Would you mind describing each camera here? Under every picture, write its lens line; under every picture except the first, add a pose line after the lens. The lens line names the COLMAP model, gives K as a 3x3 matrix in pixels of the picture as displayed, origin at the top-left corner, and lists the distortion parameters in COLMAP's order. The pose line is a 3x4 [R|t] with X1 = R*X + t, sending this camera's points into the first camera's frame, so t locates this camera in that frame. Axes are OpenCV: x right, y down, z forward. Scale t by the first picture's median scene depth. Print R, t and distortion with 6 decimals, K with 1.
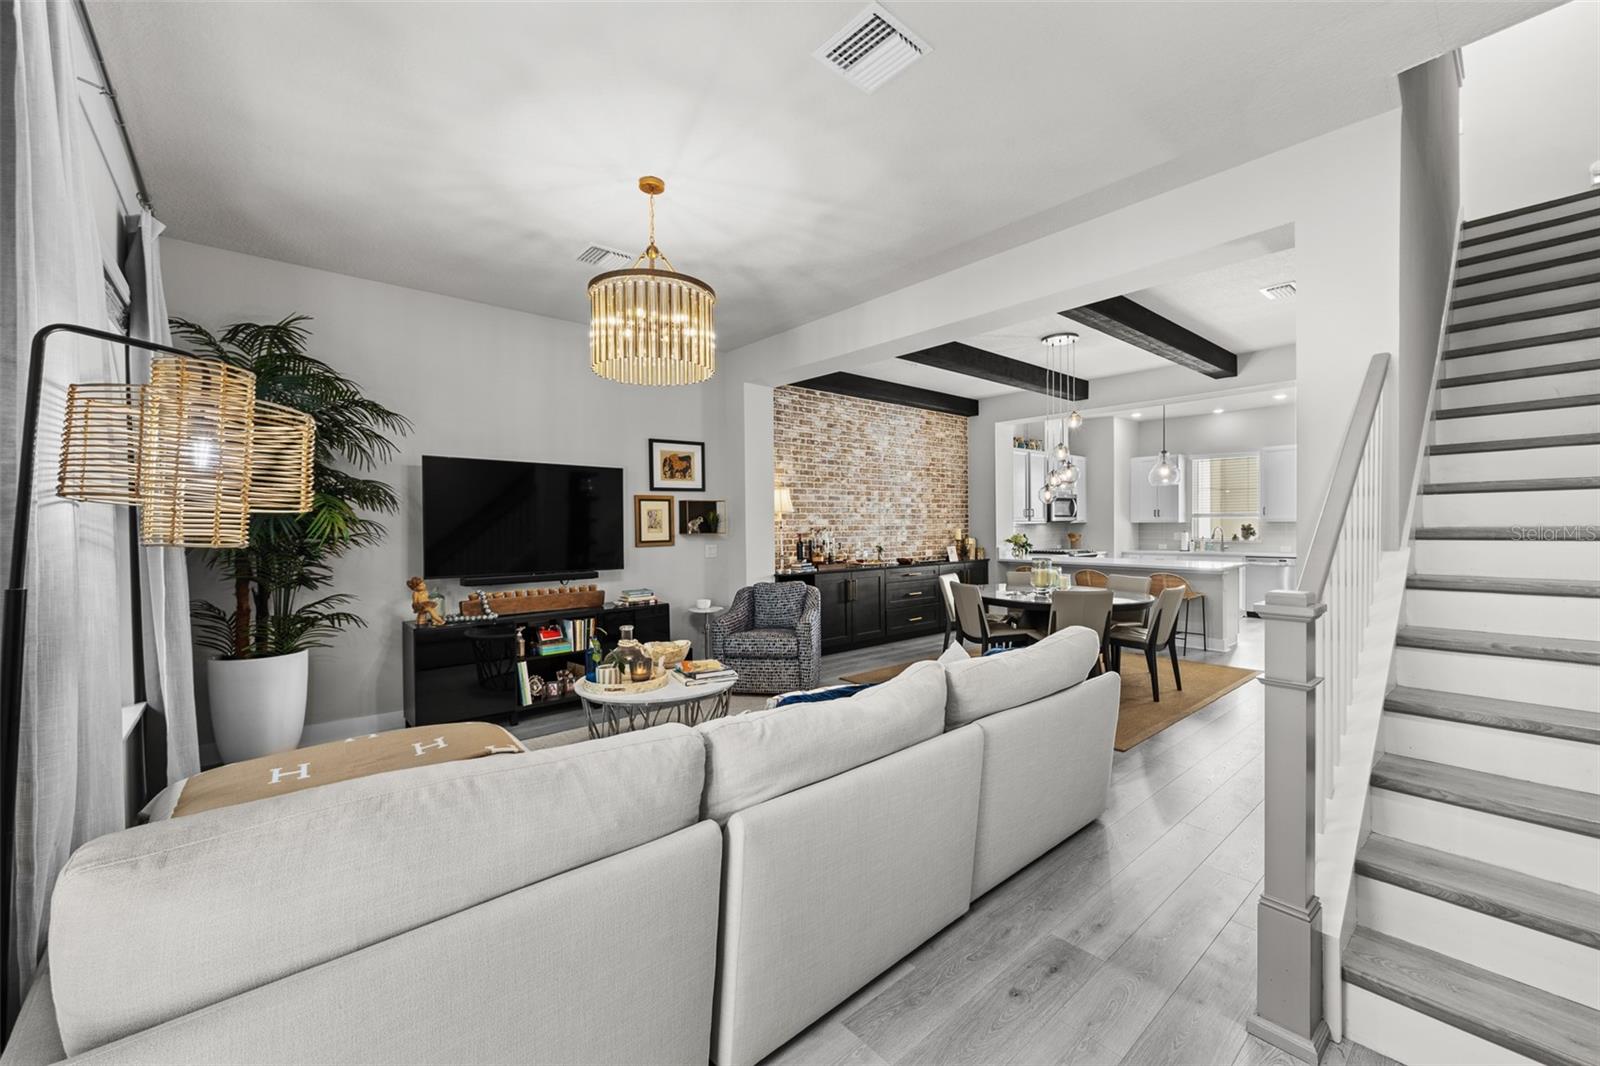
lens RADIAL K [[633.9, 0, 799.3], [0, 633.9, 531.3], [0, 0, 1]] dist [-0.000013, 0.000089]
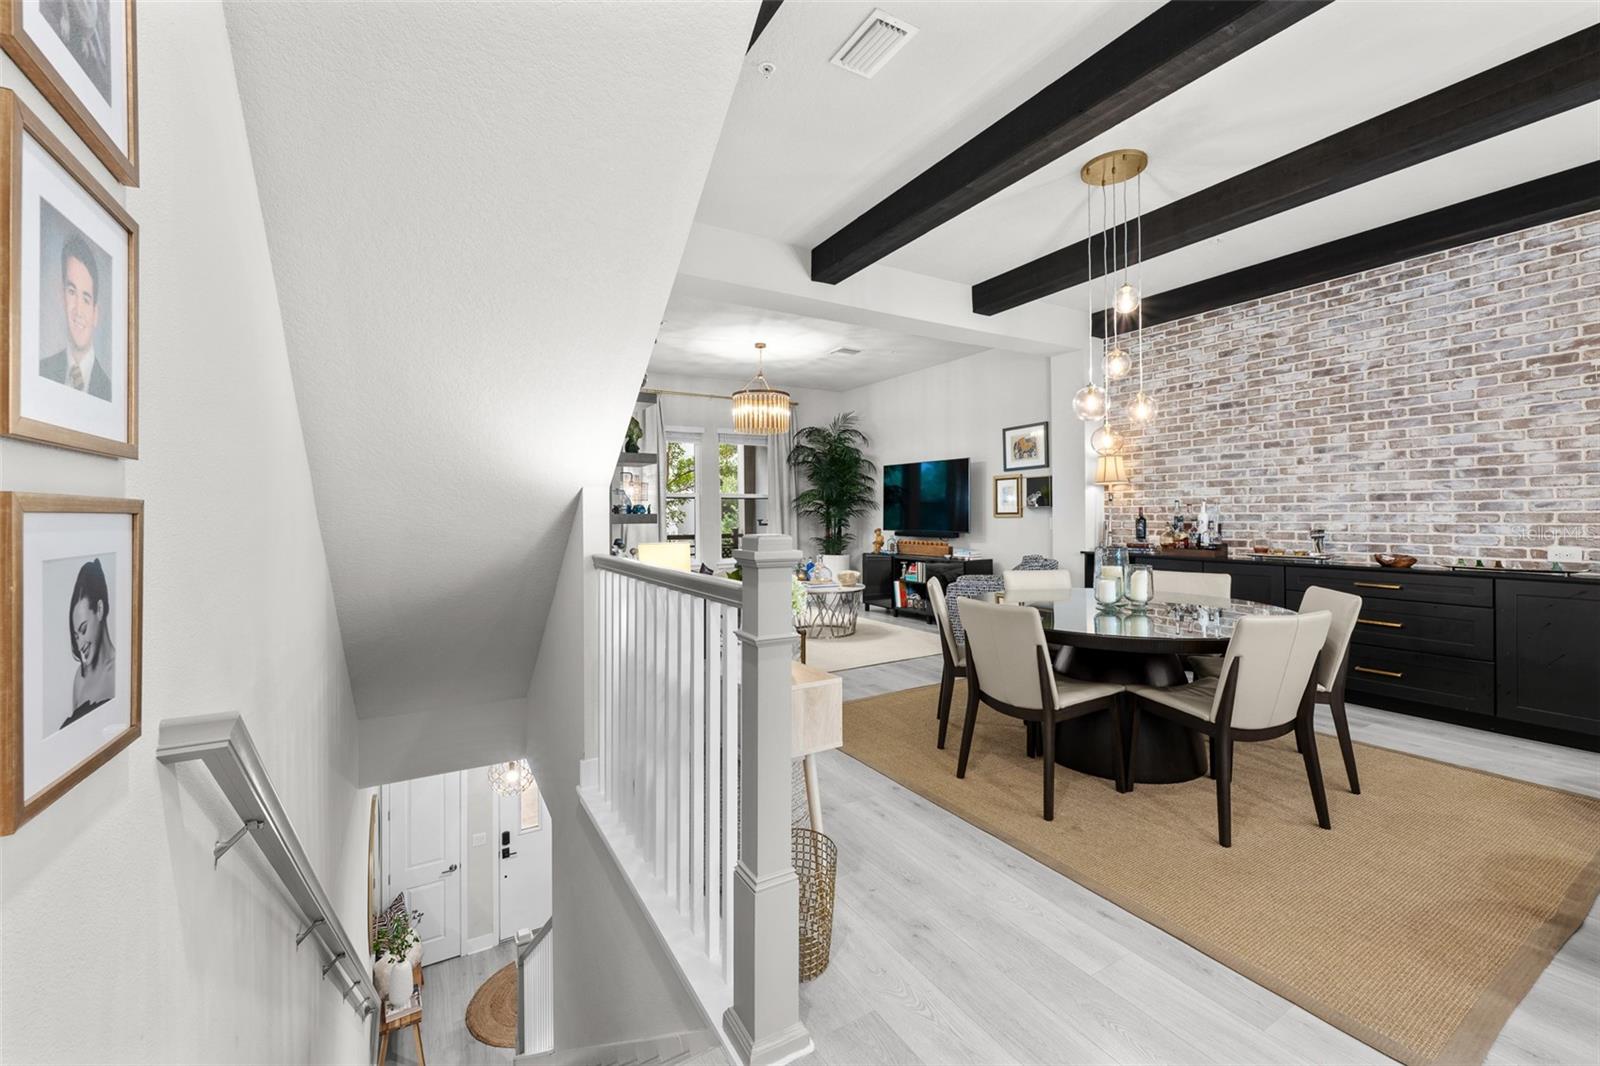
lens RADIAL K [[644.6, 0, 800.8], [0, 644.6, 510.3], [0, 0, 1]] dist [0.000449, -0.000045]
pose [[-0.176651, 0.003988, -0.984265, 0.872295], [-0.002353, 0.999987, 0.004474, 0.004773], [0.984271, 0.003106, -0.176639, 0.692112]]
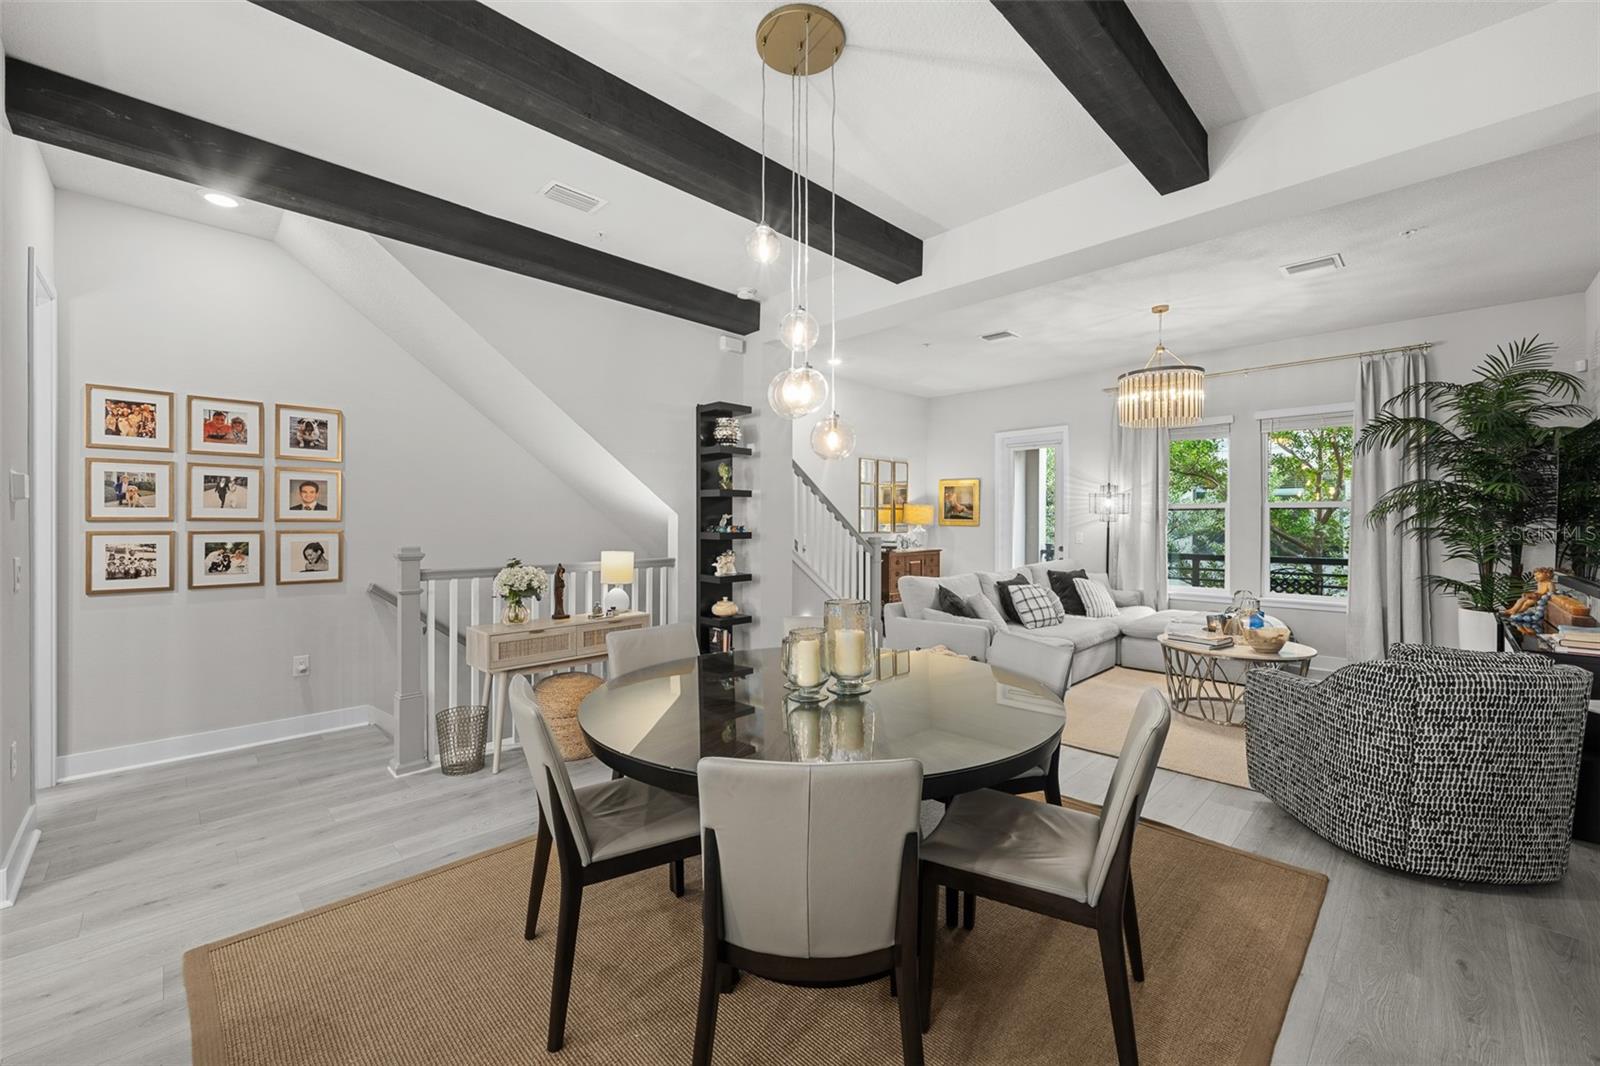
lens RADIAL K [[639.6, 0, 799.1], [0, 639.6, 527.0], [0, 0, 1]] dist [-0.001241, 0.000161]
pose [[-0.997459, 0.007207, -0.070874, 0.371256], [0.005773, 0.999775, 0.020416, -0.009585], [0.071005, 0.019955, -0.997276, 1.171338]]
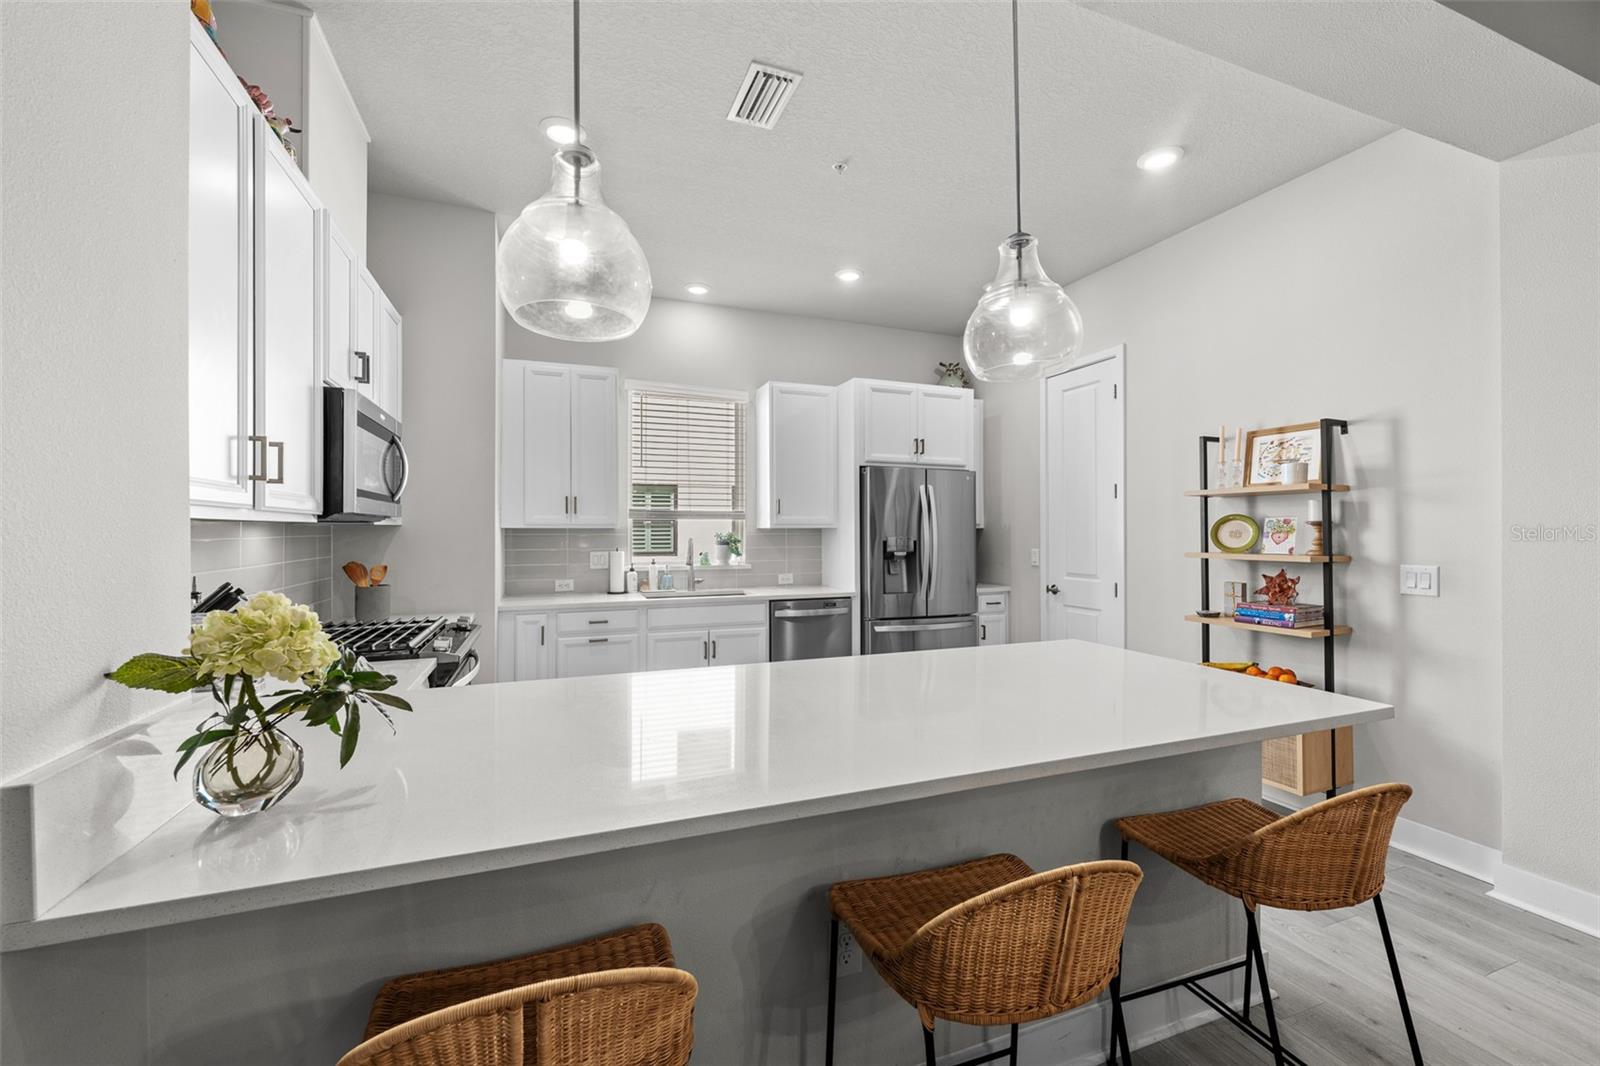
lens RADIAL K [[650.0, 0, 799.7], [0, 650.0, 531.0], [0, 0, 1]] dist [-0.001031, -0.000026]
pose [[0.333014, 0.006998, 0.942896, 0.333618], [0.008175, 0.999913, -0.010308, -0.009533], [-0.942886, 0.011141, 0.332928, 1.089917]]
